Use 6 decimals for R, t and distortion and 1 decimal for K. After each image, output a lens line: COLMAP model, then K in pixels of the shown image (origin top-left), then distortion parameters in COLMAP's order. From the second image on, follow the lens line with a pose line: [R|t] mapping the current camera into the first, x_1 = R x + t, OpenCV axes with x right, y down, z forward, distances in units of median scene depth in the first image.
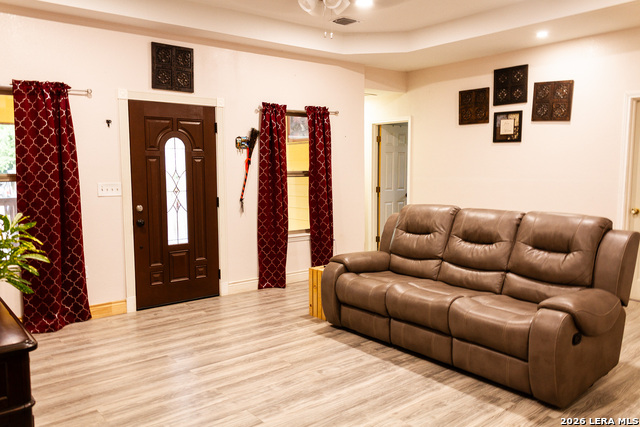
lens RADIAL K [[522.4, 0, 302.9], [0, 522.4, 207.5], [0, 0, 1]] dist [0.029135, -0.015910]
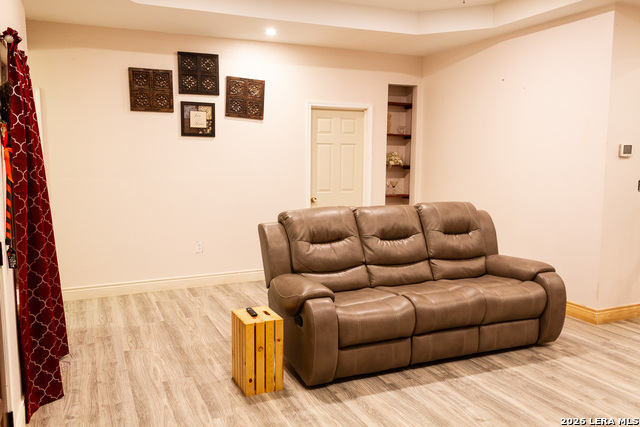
lens RADIAL K [[522.4, 0, 321.6], [0, 522.4, 212.9], [0, 0, 1]] dist [0.029135, -0.015910]
pose [[0.244111, -0.095132, 0.965070, -0.701103], [0.077680, 0.993897, 0.078325, -0.076254], [-0.966631, 0.055846, 0.250011, 0.918295]]
